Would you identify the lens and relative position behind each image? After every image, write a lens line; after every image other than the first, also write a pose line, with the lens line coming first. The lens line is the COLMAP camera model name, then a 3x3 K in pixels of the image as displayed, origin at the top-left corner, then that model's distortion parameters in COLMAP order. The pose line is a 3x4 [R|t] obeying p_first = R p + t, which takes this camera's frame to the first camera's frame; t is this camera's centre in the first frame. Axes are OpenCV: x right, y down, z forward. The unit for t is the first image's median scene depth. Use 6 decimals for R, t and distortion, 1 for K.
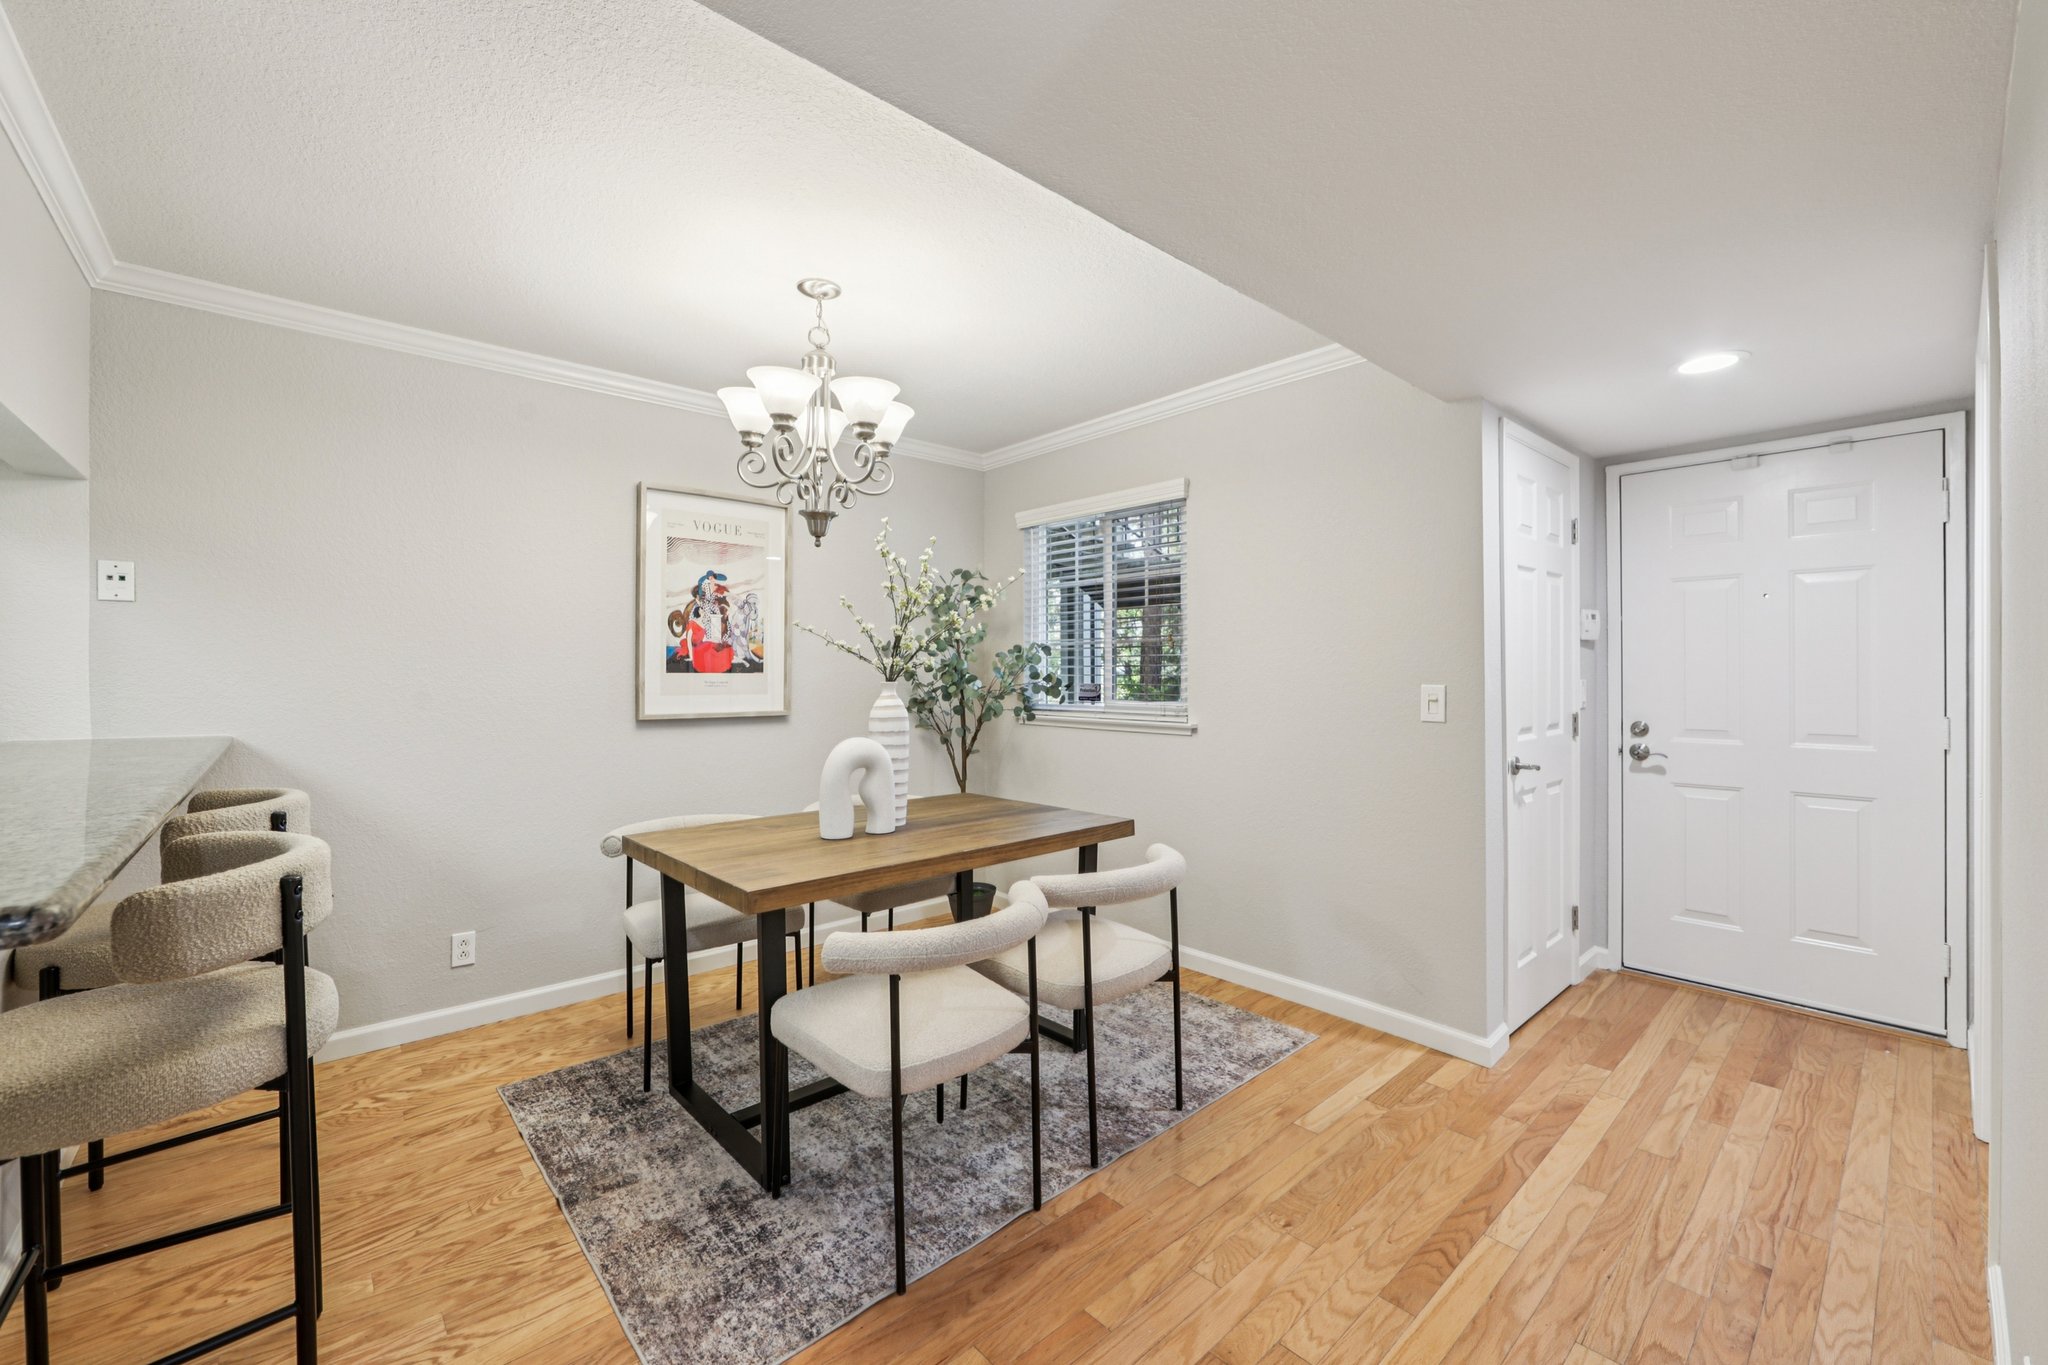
lens RADIAL K [[831.7, 0, 1027.6], [0, 831.7, 673.2], [0, 0, 1]] dist [-0.000418, 0.000063]
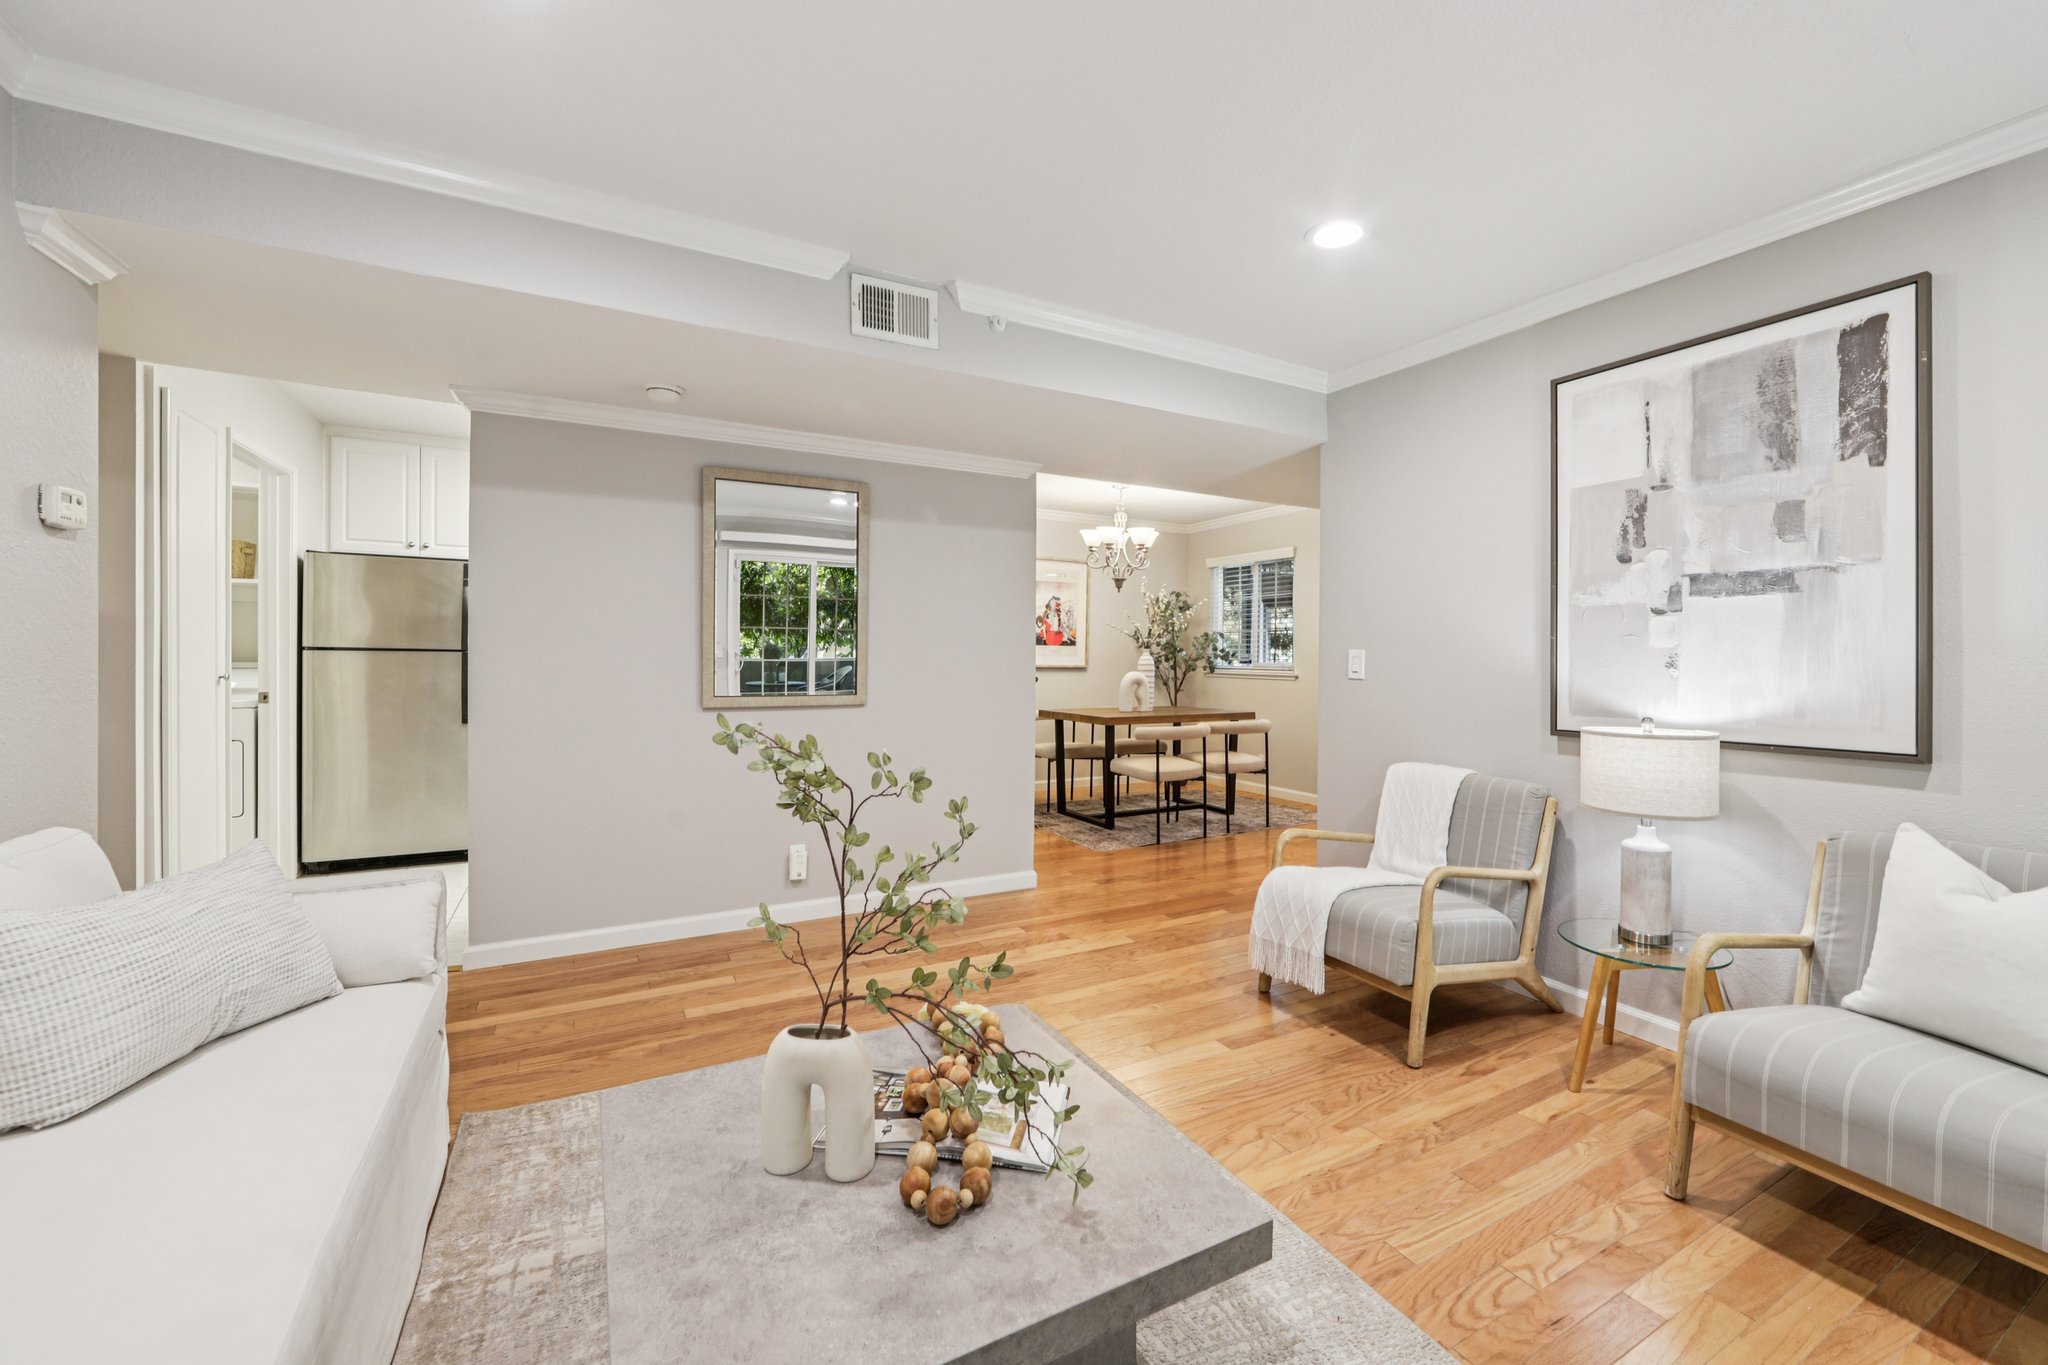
lens RADIAL K [[814.3, 0, 1048.6], [0, 814.3, 664.4], [0, 0, 1]] dist [-0.004602, 0.000070]
pose [[0.976091, 0.013614, -0.216935, 0.044029], [-0.011257, 0.999863, 0.012098, 0.020601], [0.217070, -0.009367, 0.976111, -0.921469]]
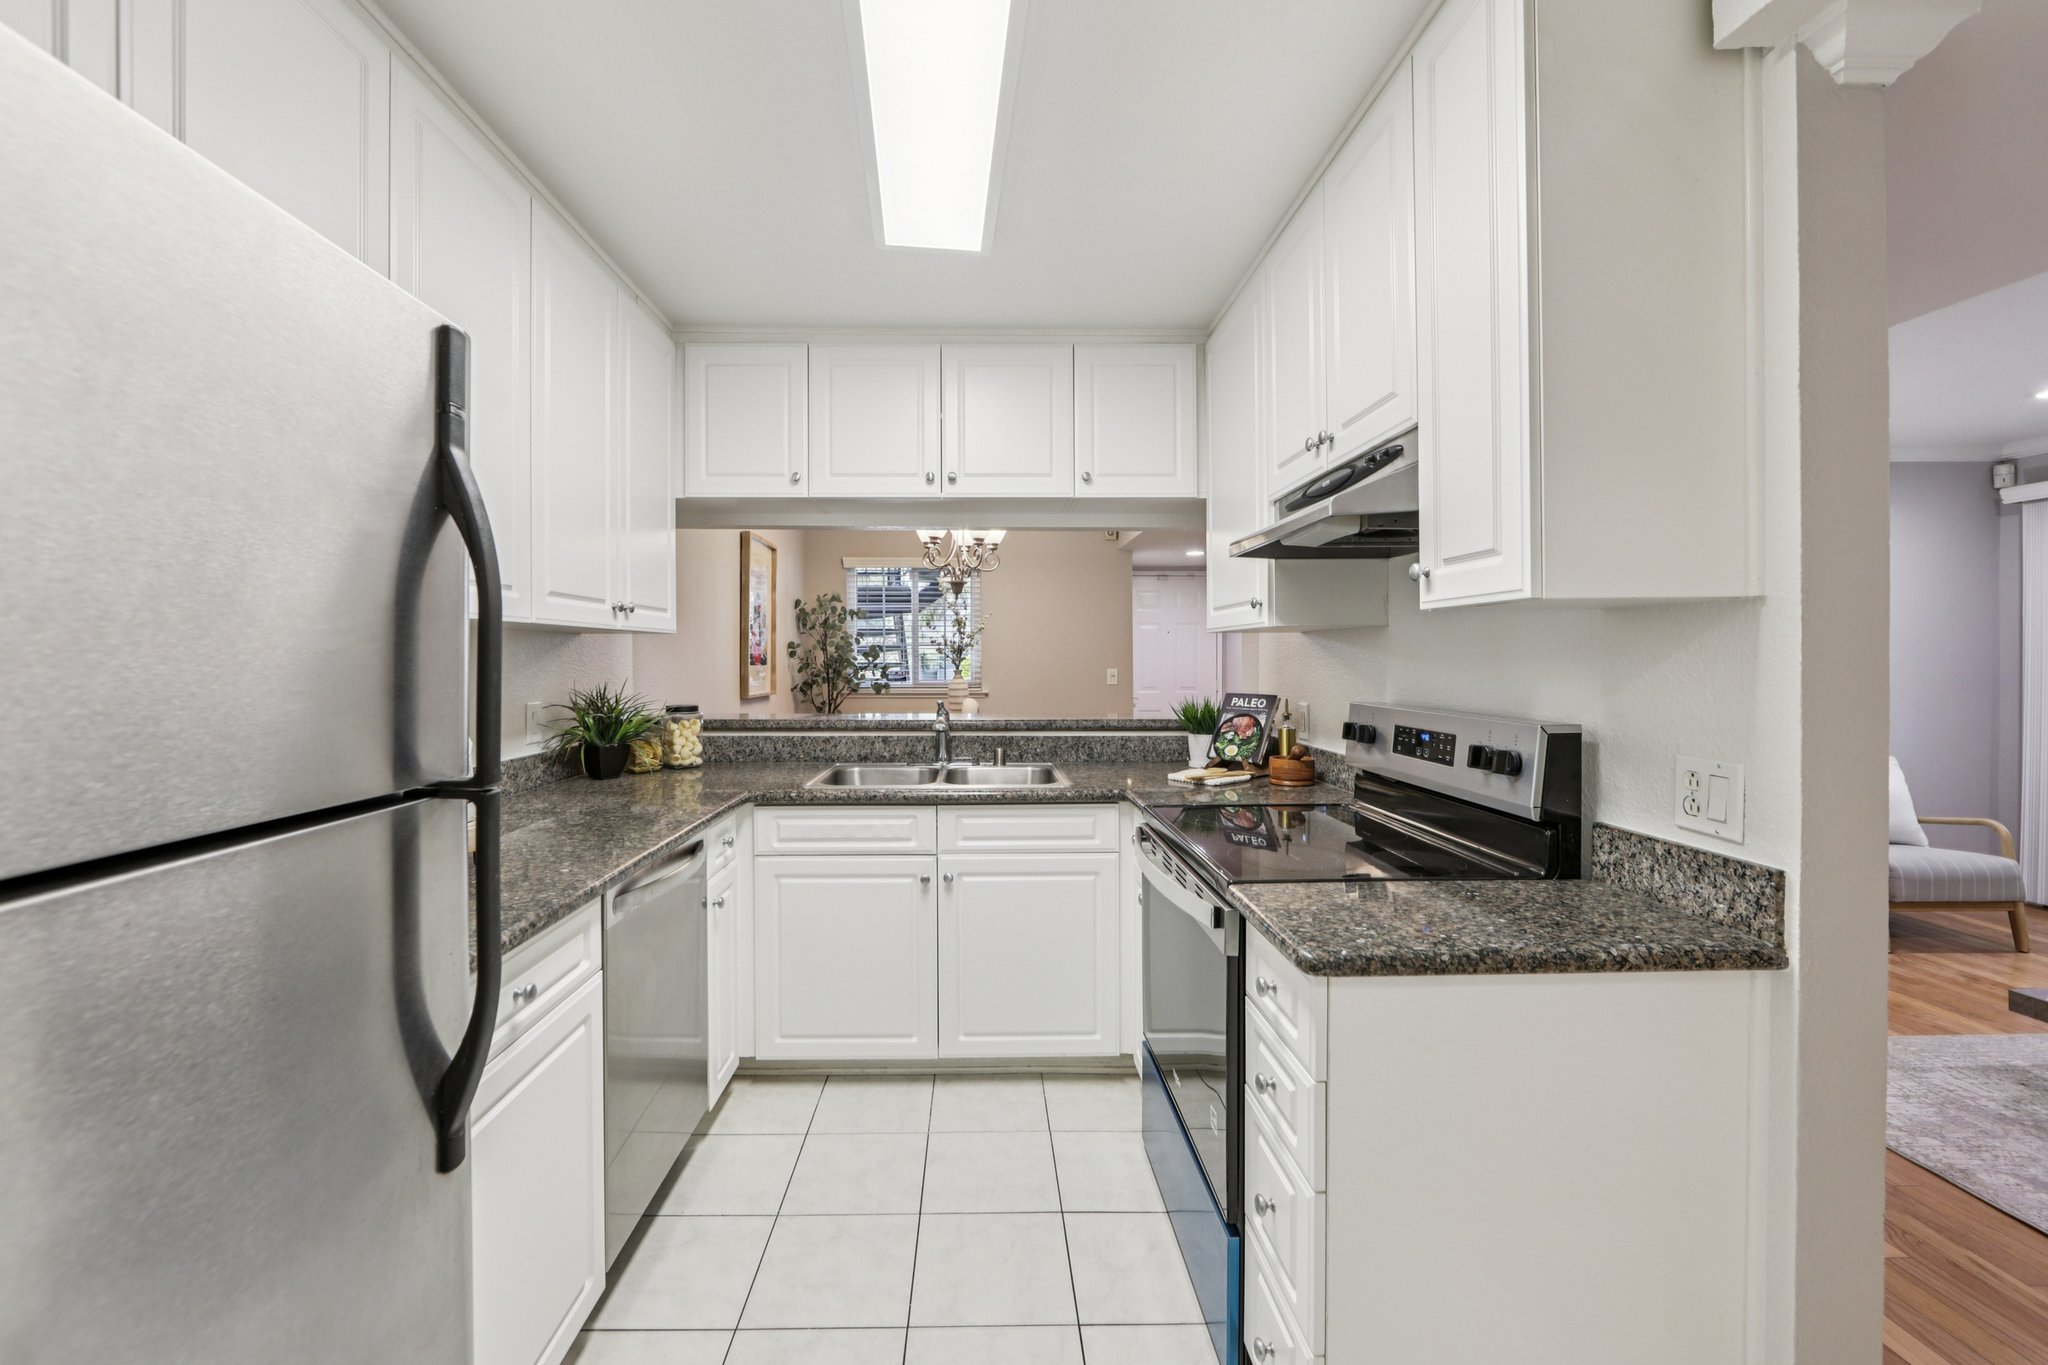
lens RADIAL K [[836.3, 0, 983.4], [0, 836.3, 656.4], [0, 0, 1]] dist [0.000603, 0.000071]
pose [[0.656318, 0.000064, 0.754484, -1.114862], [0.002980, 0.999992, -0.002677, -0.011306], [-0.754478, 0.004005, 0.656313, -0.194476]]
